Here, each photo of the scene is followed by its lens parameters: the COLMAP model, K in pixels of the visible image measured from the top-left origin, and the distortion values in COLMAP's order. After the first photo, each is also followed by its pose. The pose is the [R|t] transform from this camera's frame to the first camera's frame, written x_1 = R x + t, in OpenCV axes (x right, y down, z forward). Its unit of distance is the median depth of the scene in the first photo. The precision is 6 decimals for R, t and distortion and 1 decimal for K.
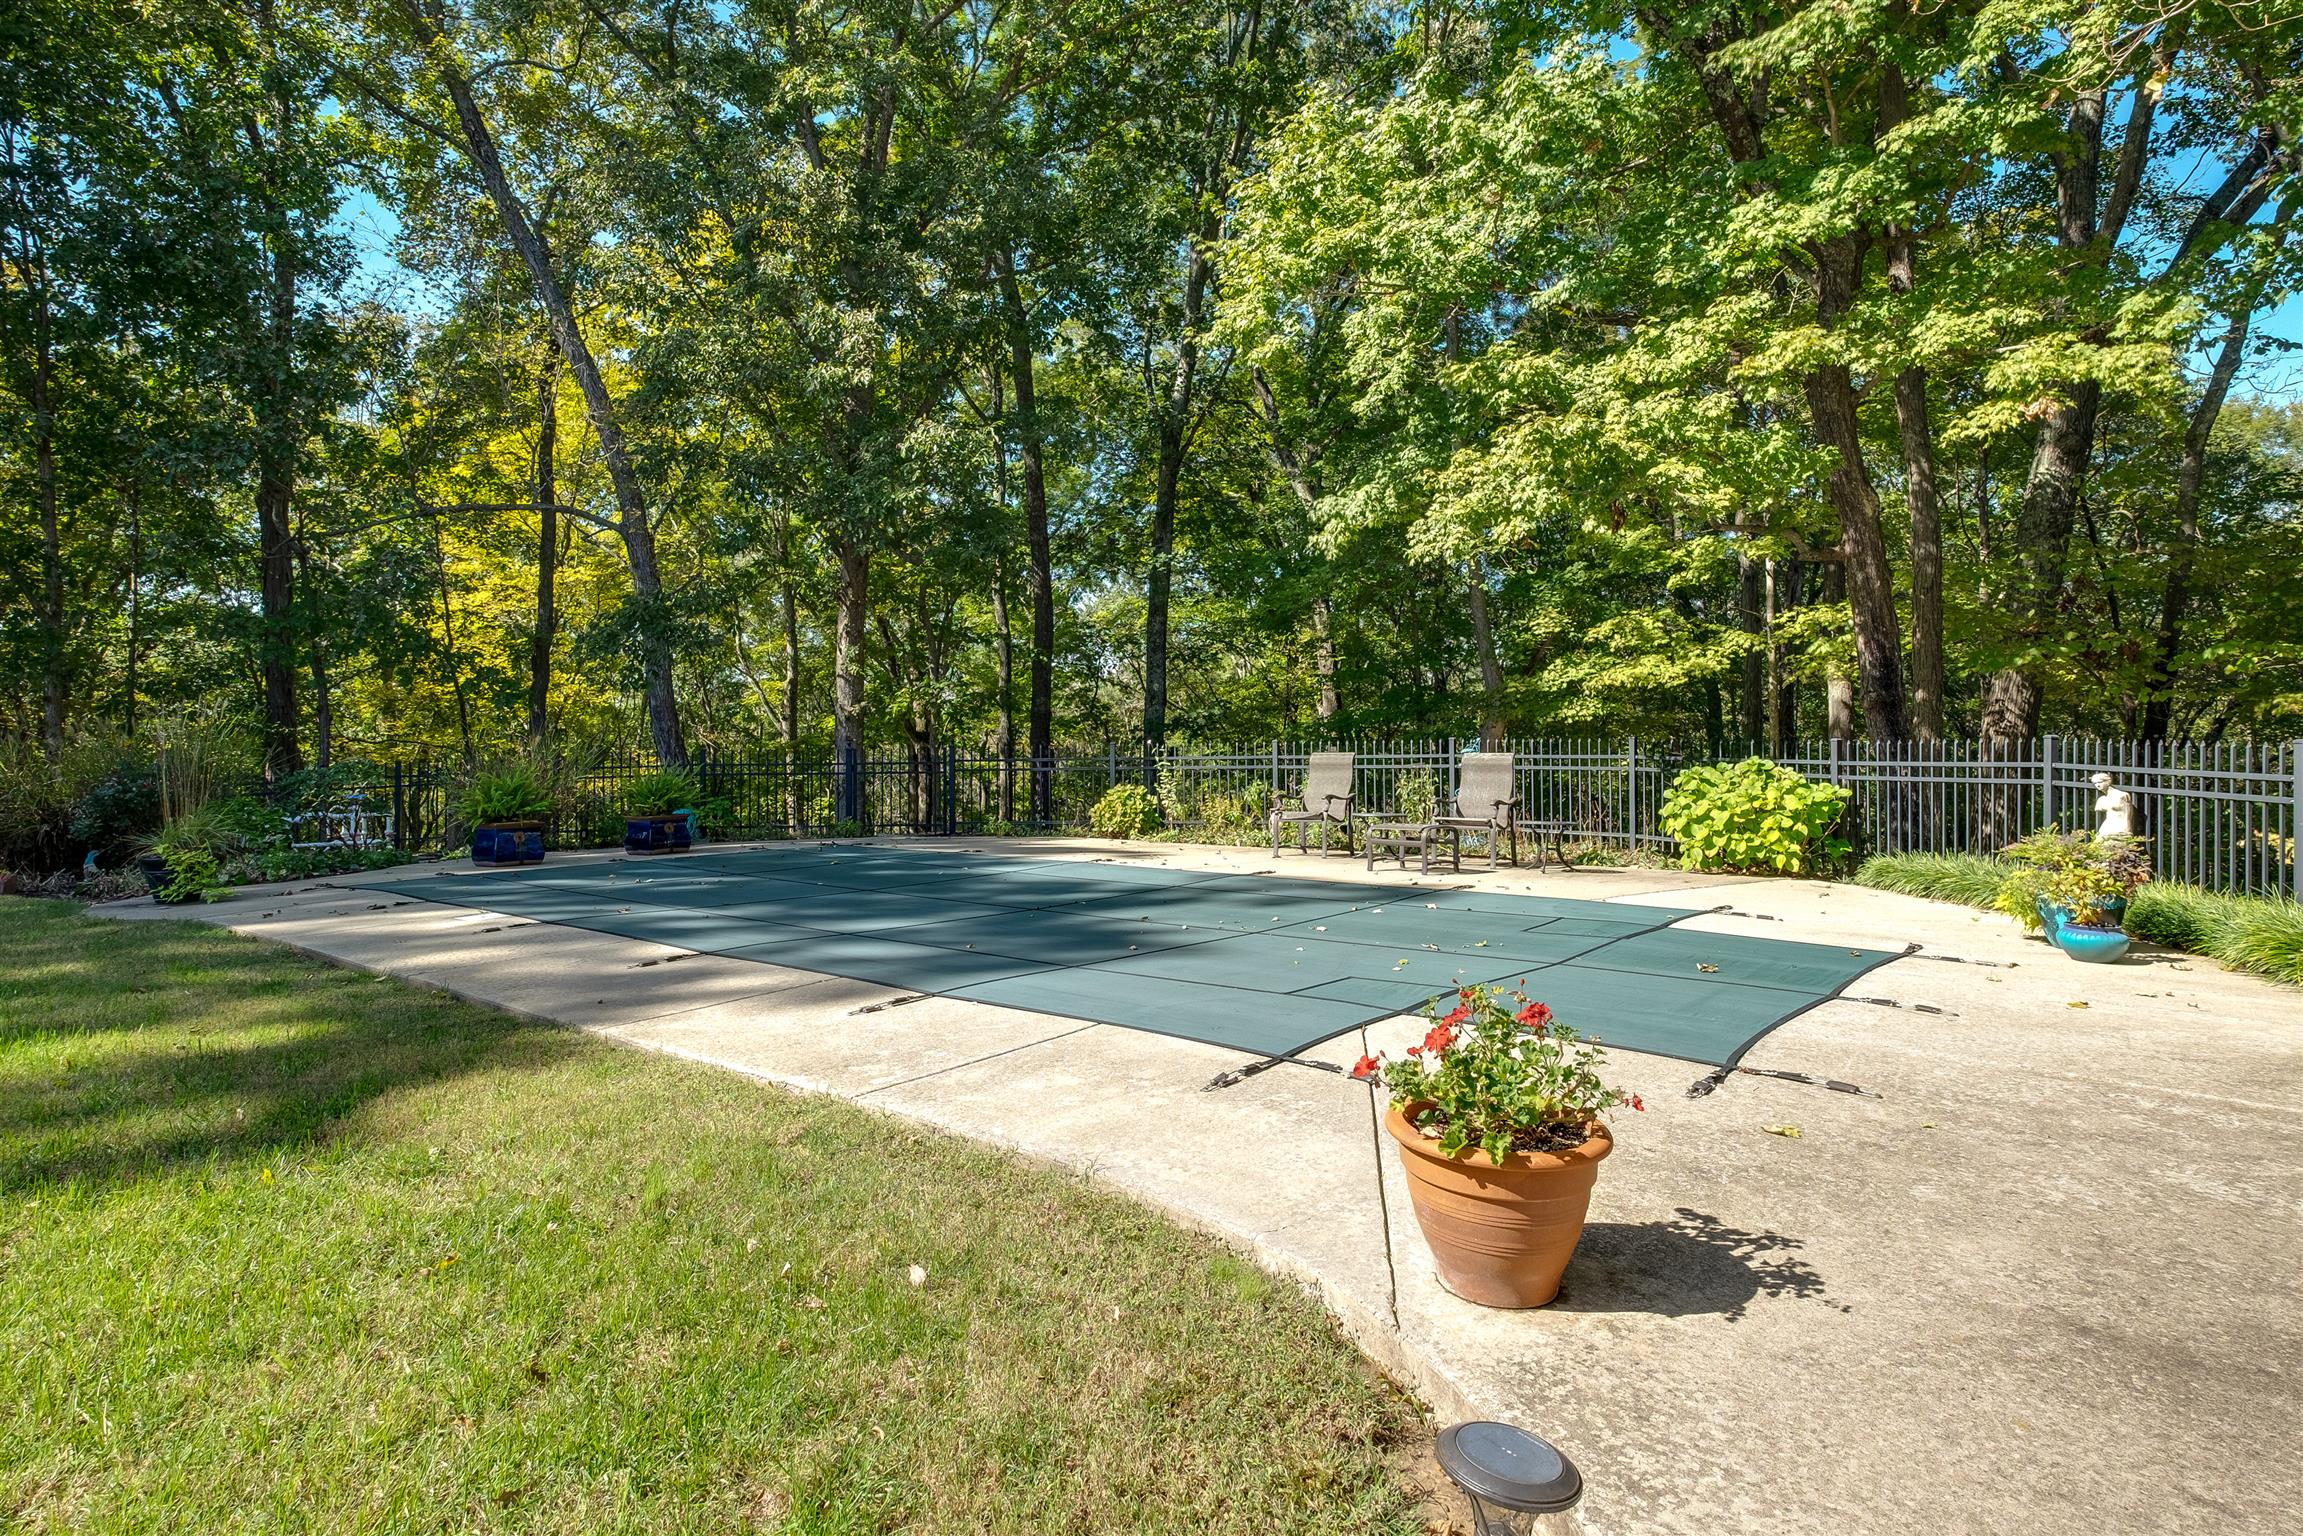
lens RADIAL K [[1013.9, 0, 1156.4], [0, 1013.9, 745.8], [0, 0, 1]] dist [0.001677, -0.000039]
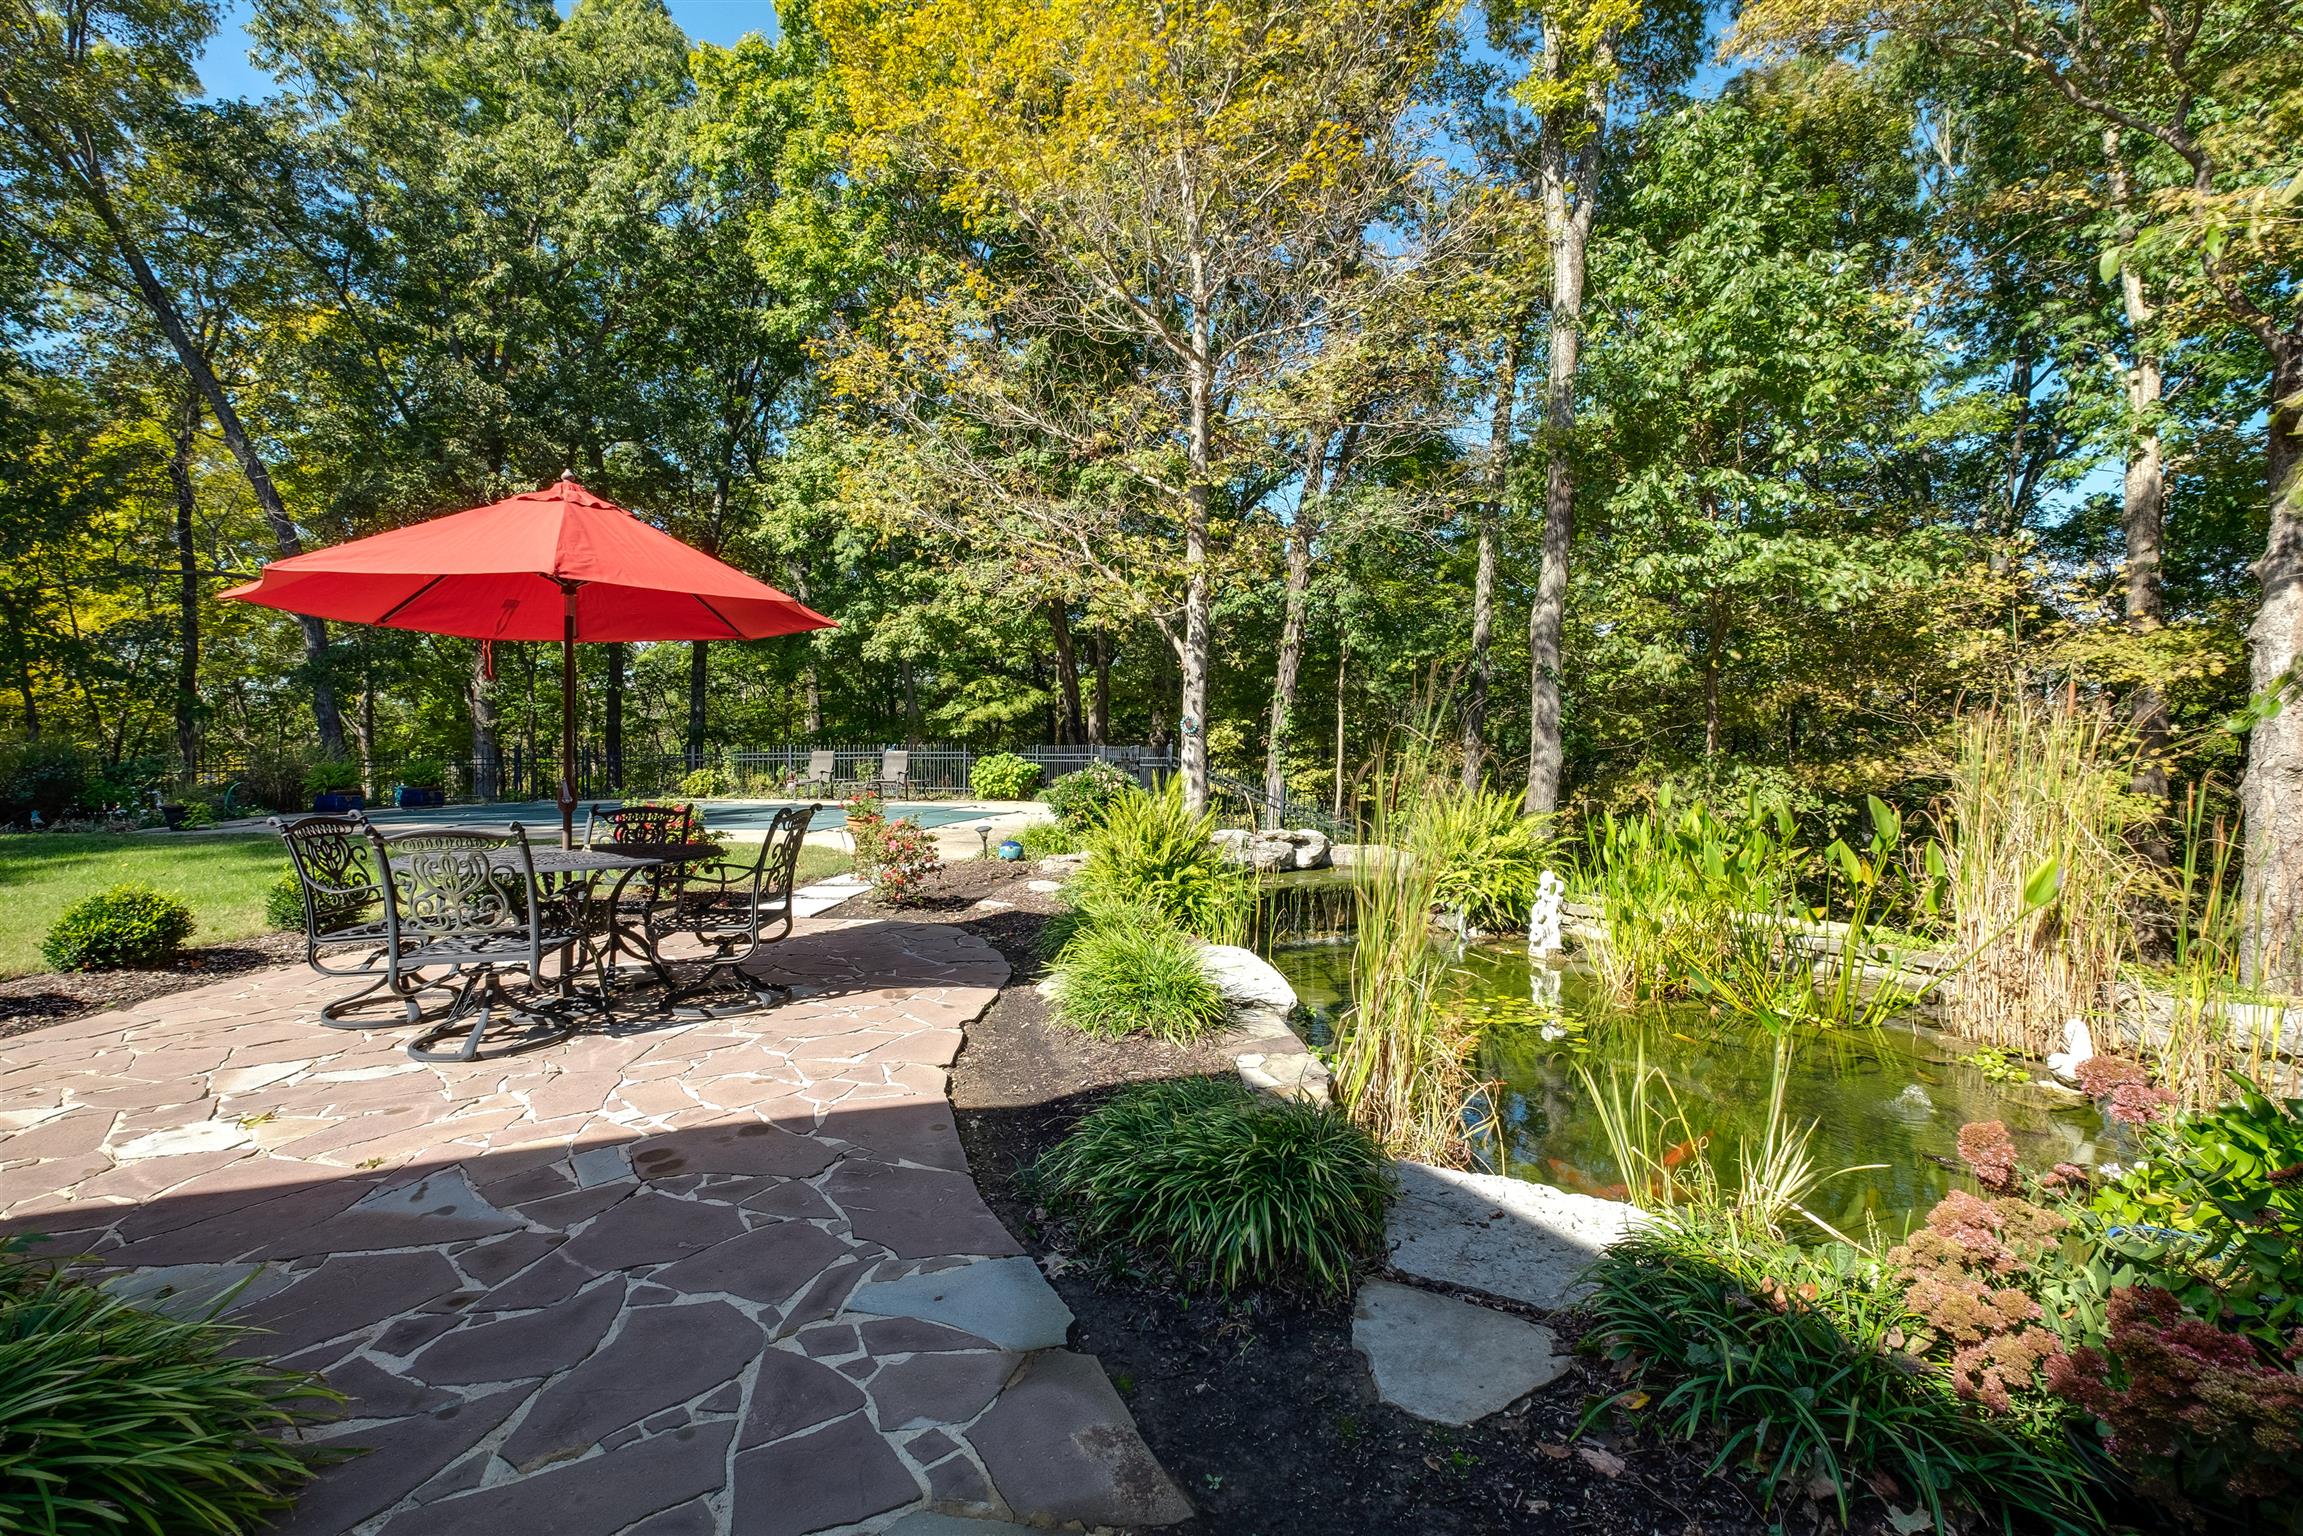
lens RADIAL K [[1013.9, 0, 1156.4], [0, 1013.9, 745.8], [0, 0, 1]] dist [0.001677, -0.000039]
pose [[0.872021, 0.011653, 0.489330, -0.231289], [-0.006664, 0.999907, -0.011936, 0.017515], [-0.489423, 0.007148, 0.872017, -1.058620]]
